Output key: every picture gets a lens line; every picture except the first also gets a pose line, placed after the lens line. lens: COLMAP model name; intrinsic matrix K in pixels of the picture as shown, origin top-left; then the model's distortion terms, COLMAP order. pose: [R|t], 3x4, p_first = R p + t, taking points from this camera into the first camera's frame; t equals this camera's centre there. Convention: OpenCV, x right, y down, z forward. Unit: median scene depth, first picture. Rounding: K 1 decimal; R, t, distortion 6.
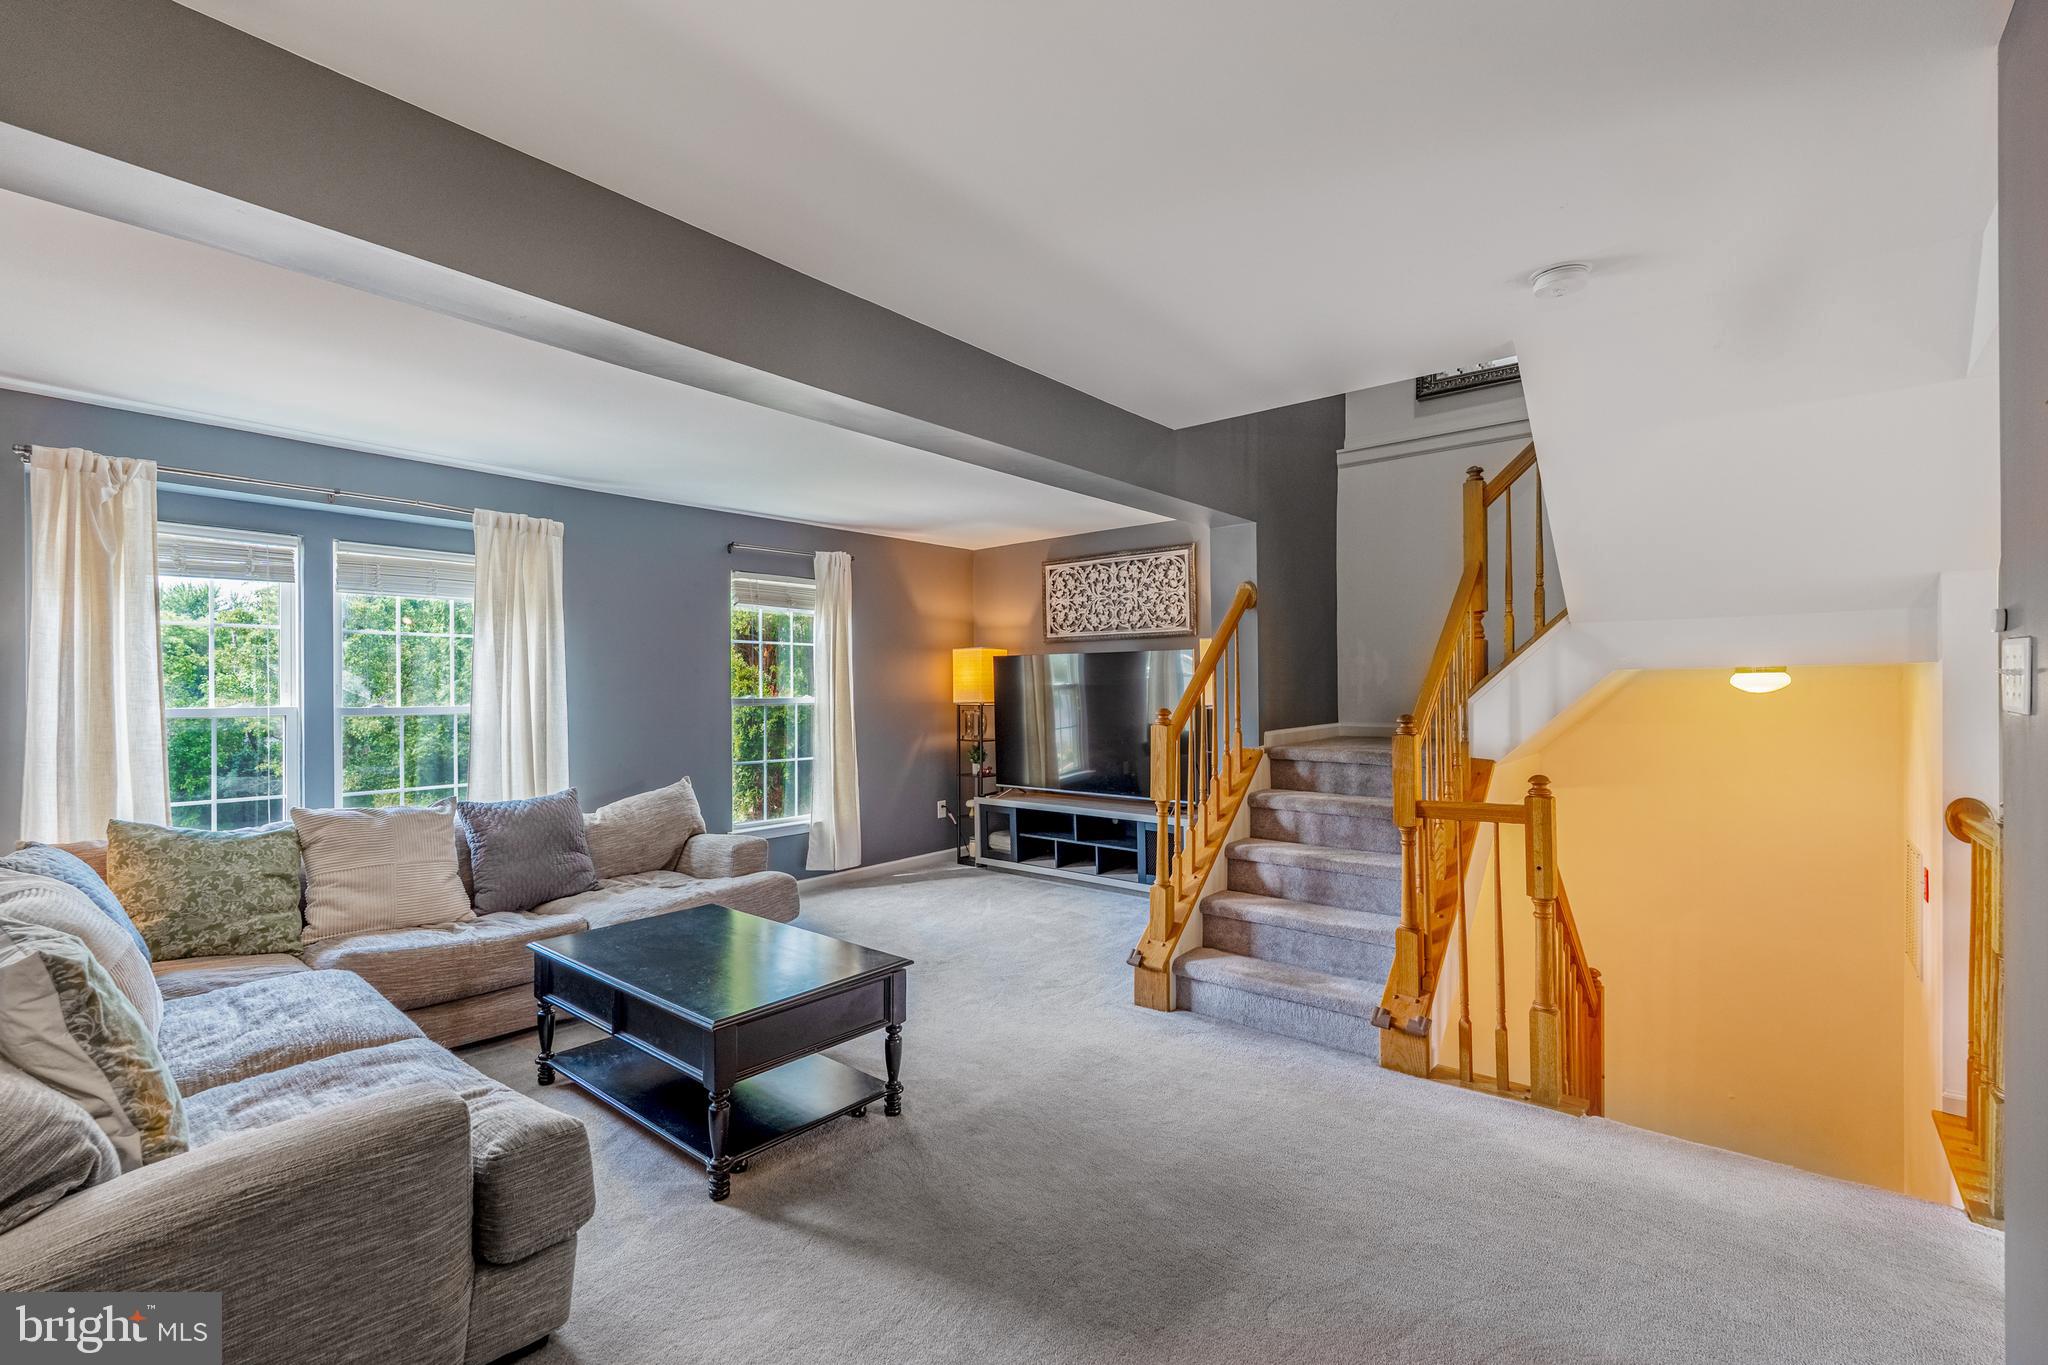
lens RADIAL K [[899.6, 0, 1015.7], [0, 899.6, 688.6], [0, 0, 1]] dist [-0.003866, 0.001098]
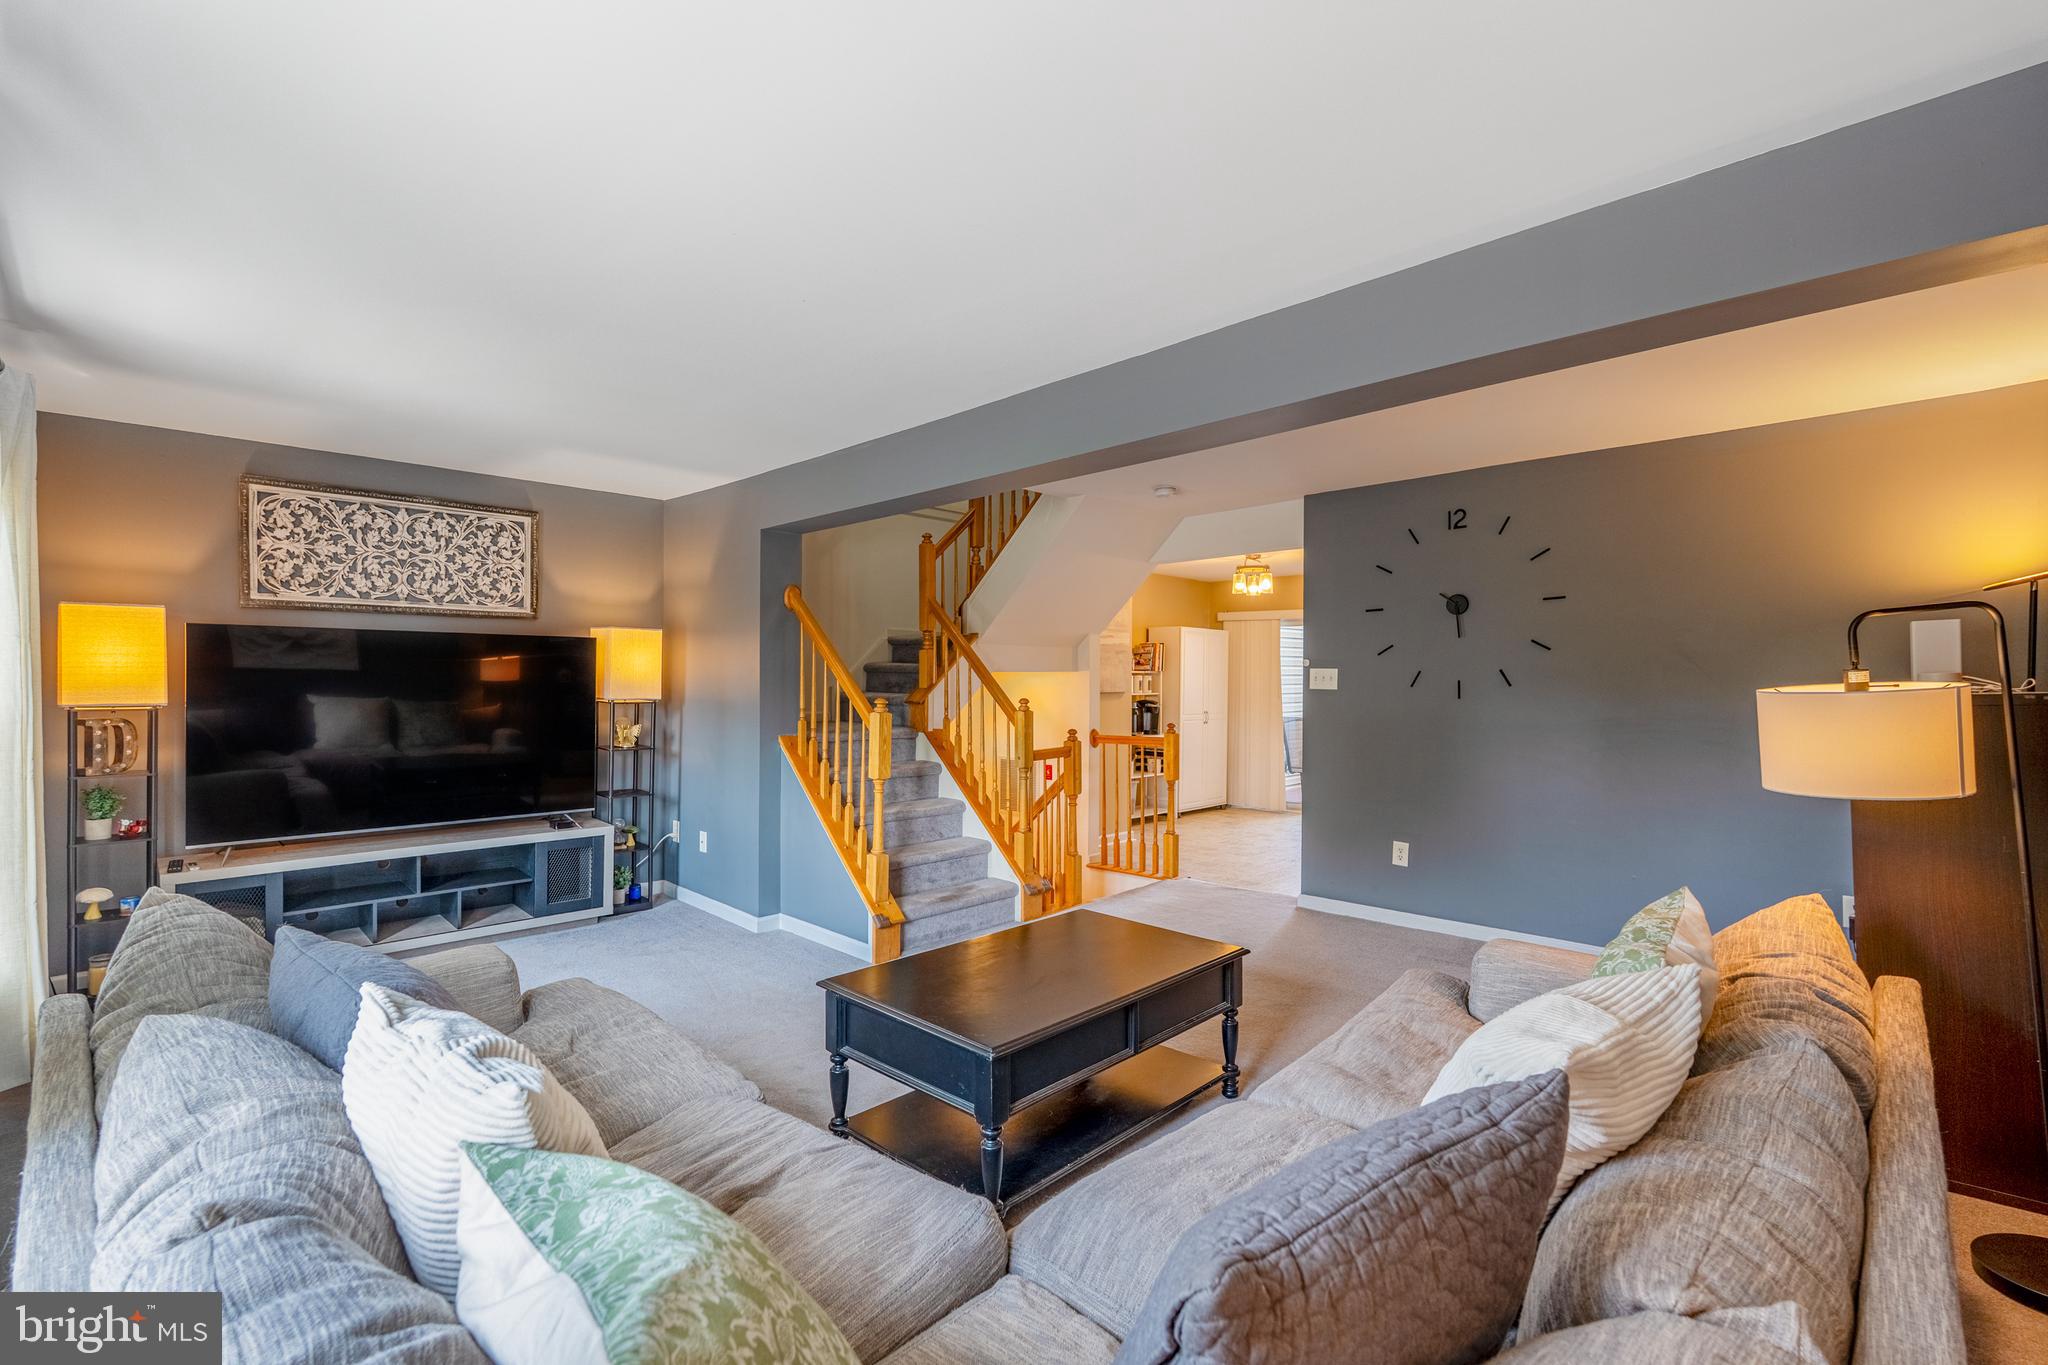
lens RADIAL K [[899.6, 0, 1019.0], [0, 899.6, 676.2], [0, 0, 1]] dist [-0.003866, 0.001098]
pose [[0.069948, 0.010794, 0.997492, -0.589812], [-0.001140, 0.999942, -0.010741, 0.003387], [-0.997550, -0.000386, 0.069957, 0.456822]]
